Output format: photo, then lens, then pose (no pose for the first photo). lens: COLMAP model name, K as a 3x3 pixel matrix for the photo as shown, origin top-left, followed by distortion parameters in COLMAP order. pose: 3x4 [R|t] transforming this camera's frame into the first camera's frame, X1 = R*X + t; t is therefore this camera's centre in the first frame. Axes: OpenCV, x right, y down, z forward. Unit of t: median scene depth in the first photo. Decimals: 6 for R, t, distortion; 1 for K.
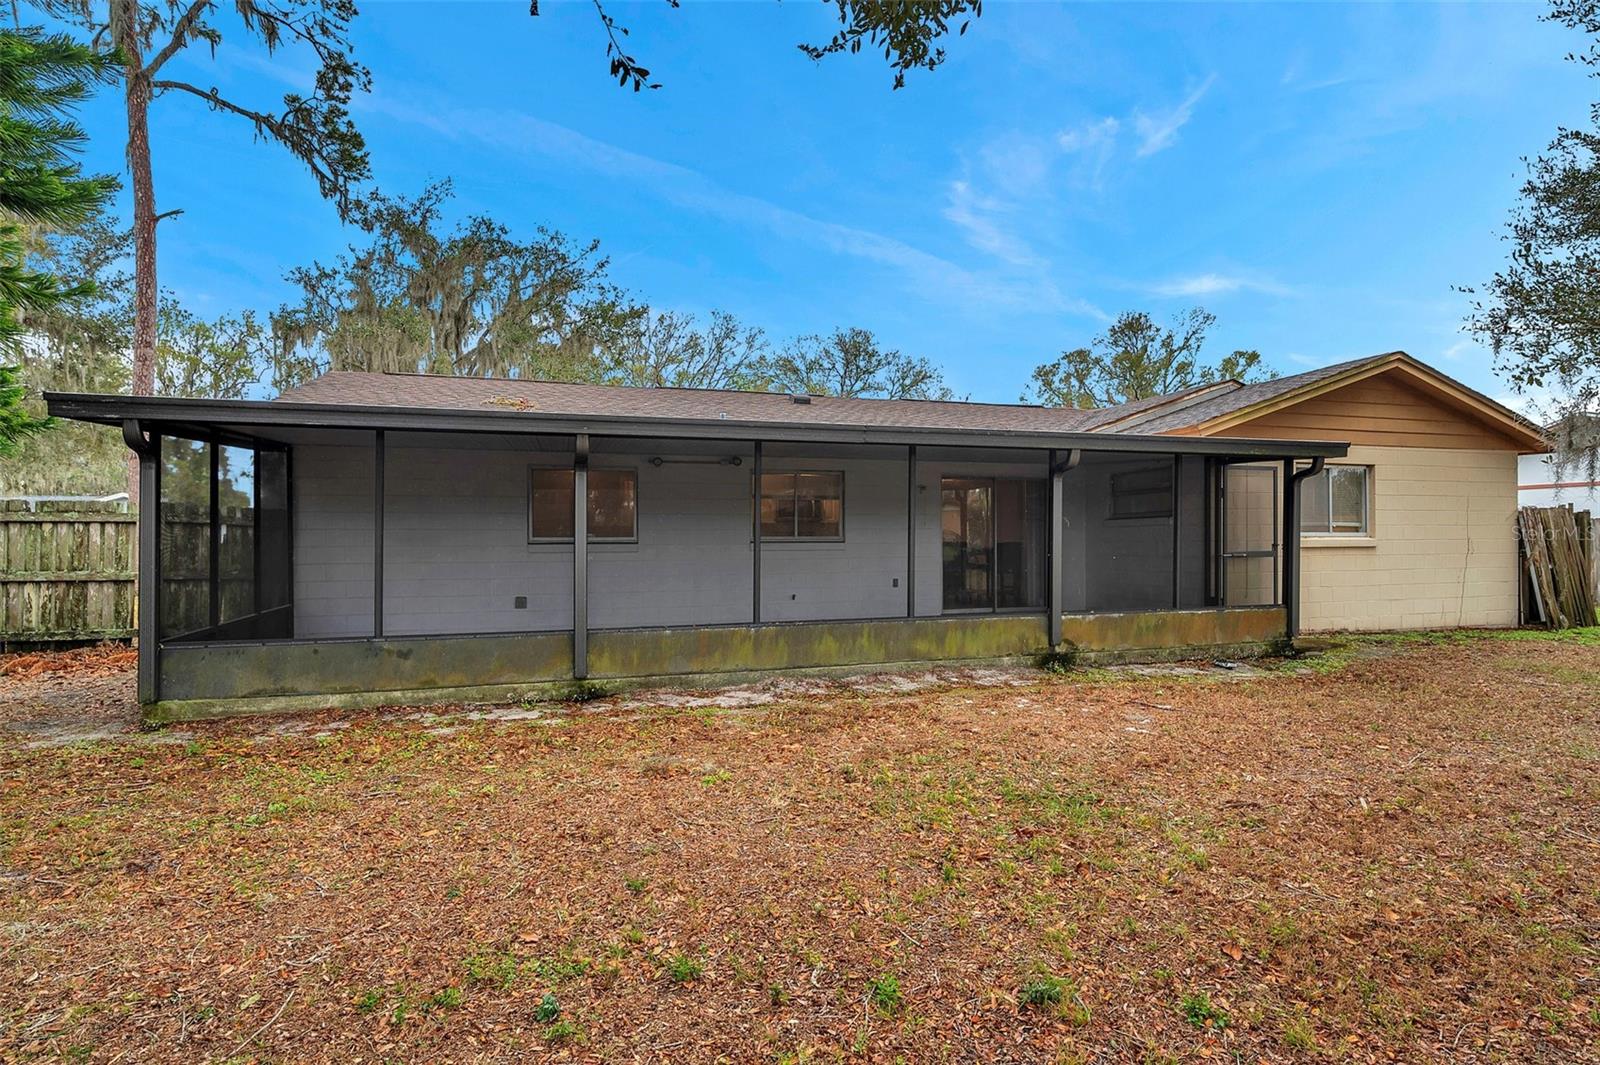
lens RADIAL K [[820.2, 0, 794.8], [0, 820.2, 535.7], [0, 0, 1]] dist [0.001489, -0.001076]
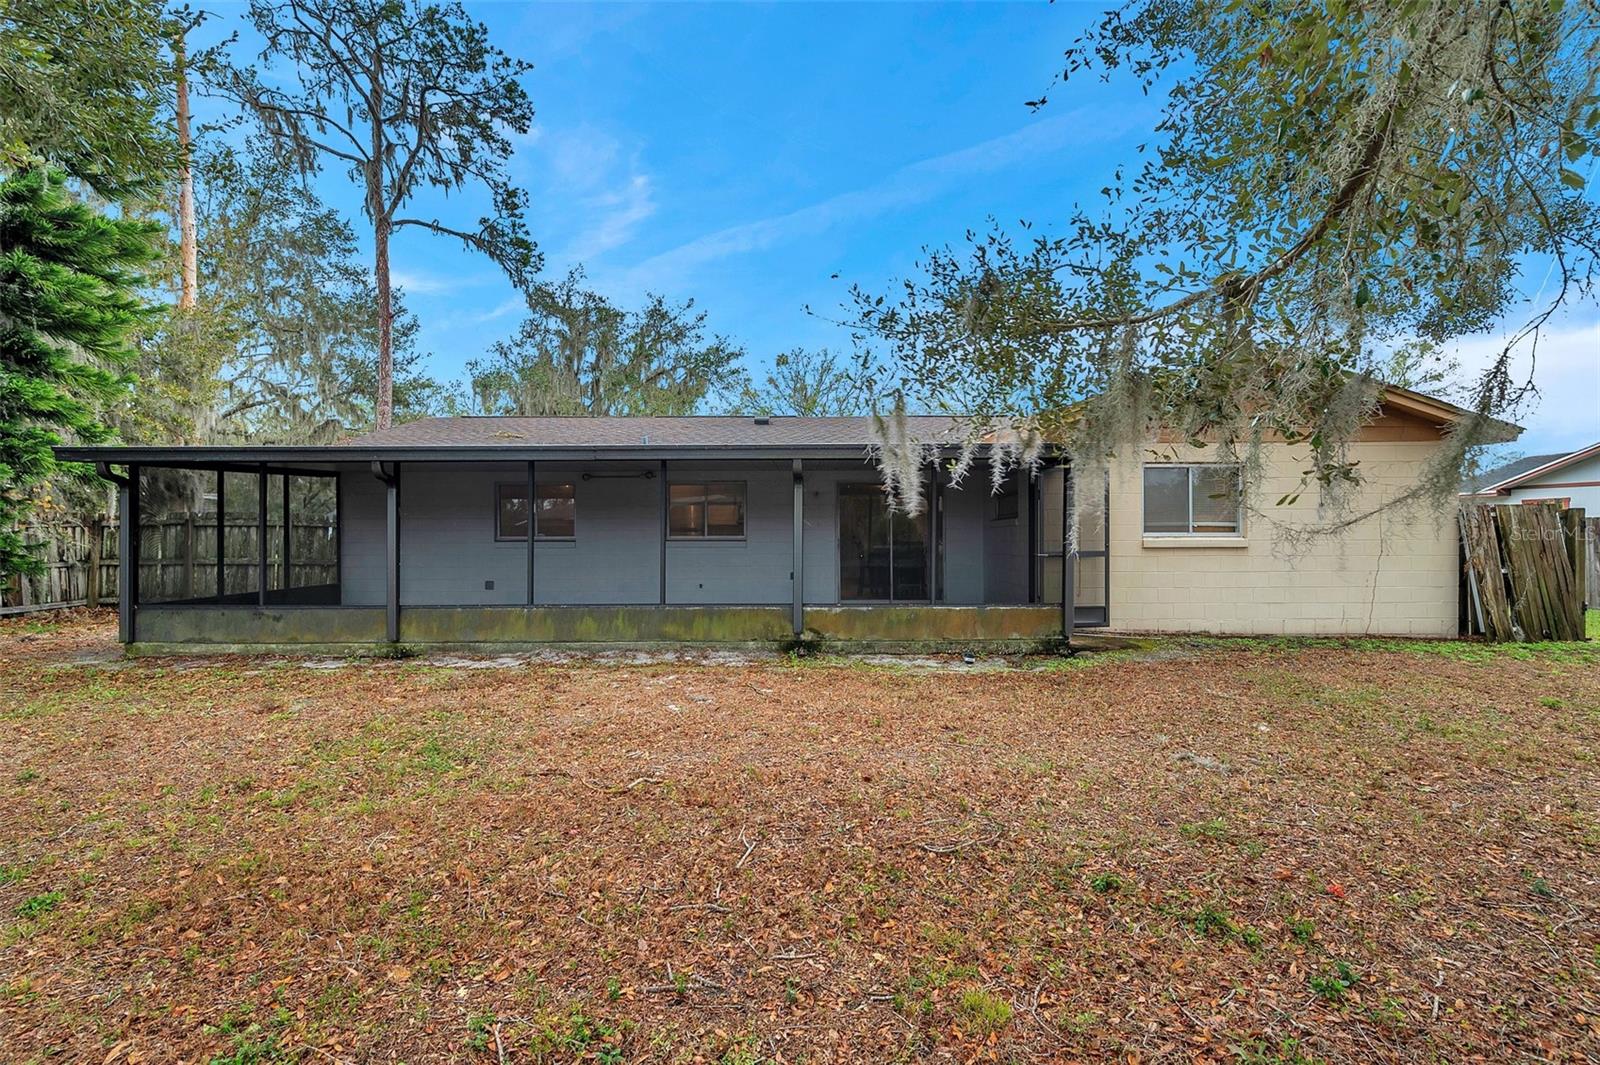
lens RADIAL K [[691.9, 0, 799.2], [0, 691.9, 535.5], [0, 0, 1]] dist [-0.001620, 0.000608]
pose [[0.955376, 0.001277, -0.295390, 0.468860], [-0.000515, 0.999996, 0.002658, -0.002584], [0.295392, -0.002387, 0.955373, 0.072739]]
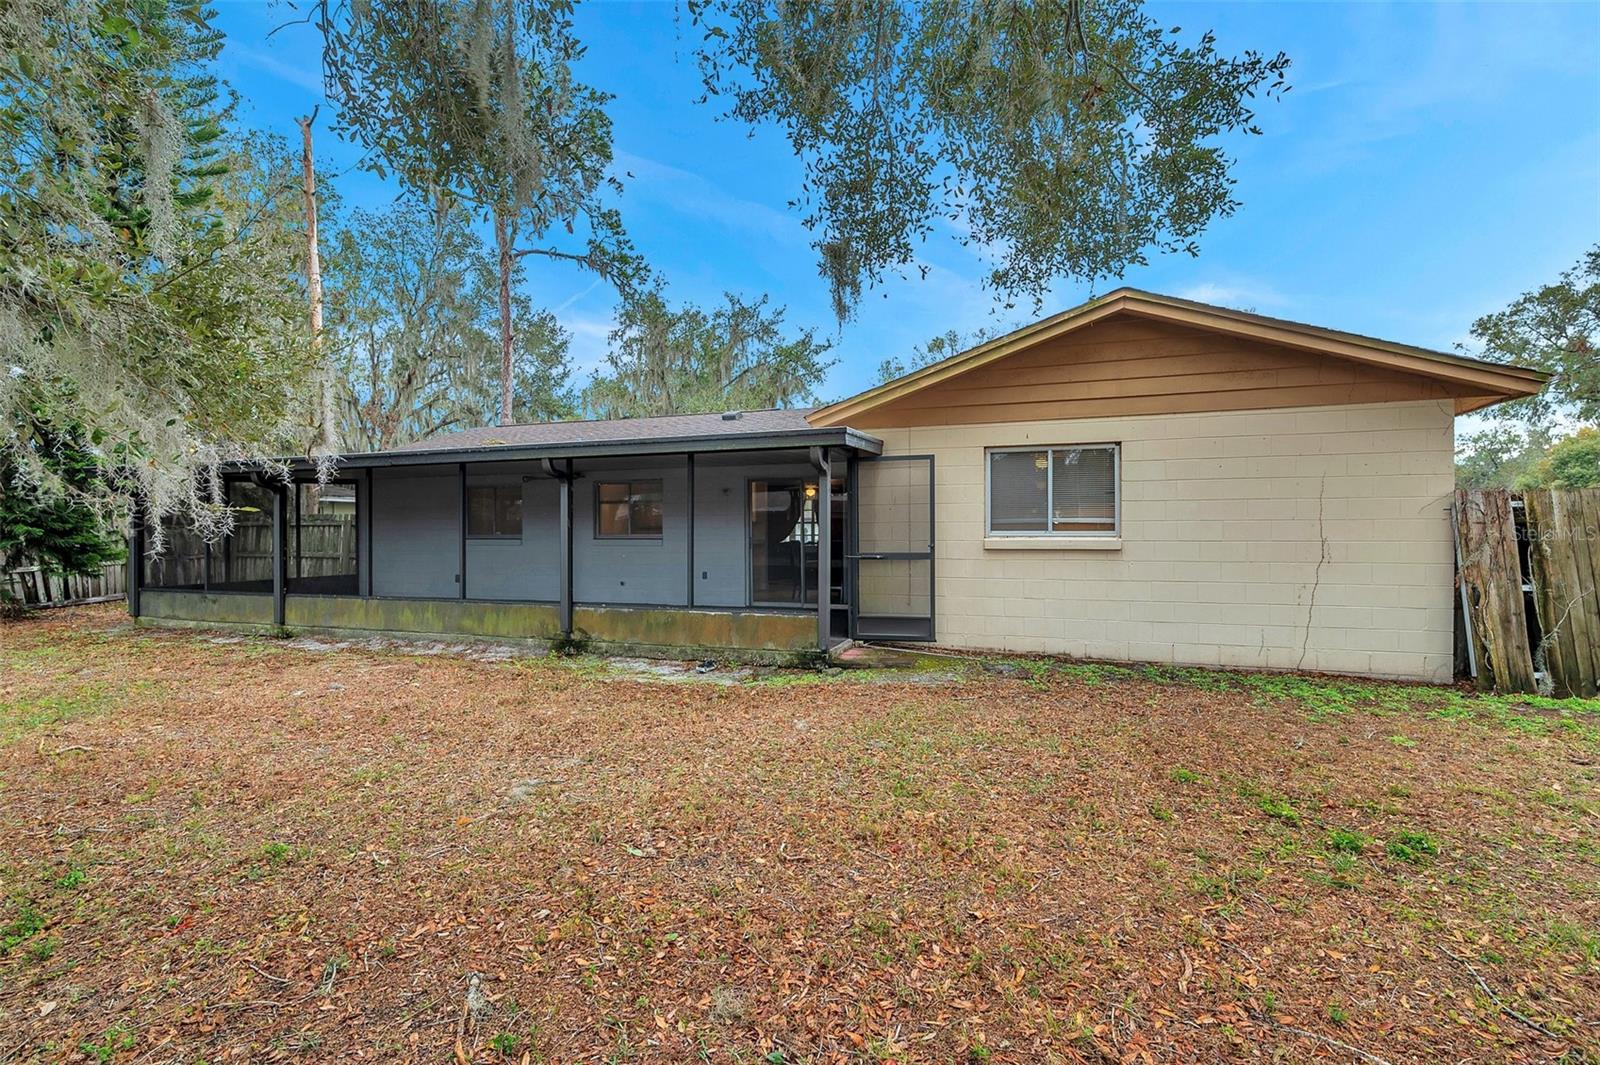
lens RADIAL K [[714.1, 0, 801.5], [0, 714.1, 537.8], [0, 0, 1]] dist [-0.000101, -0.000885]
pose [[0.811099, 0.005768, -0.584880, 0.899188], [-0.000063, 0.999952, 0.009774, -0.004382], [0.584908, -0.007891, 0.811061, 0.310093]]
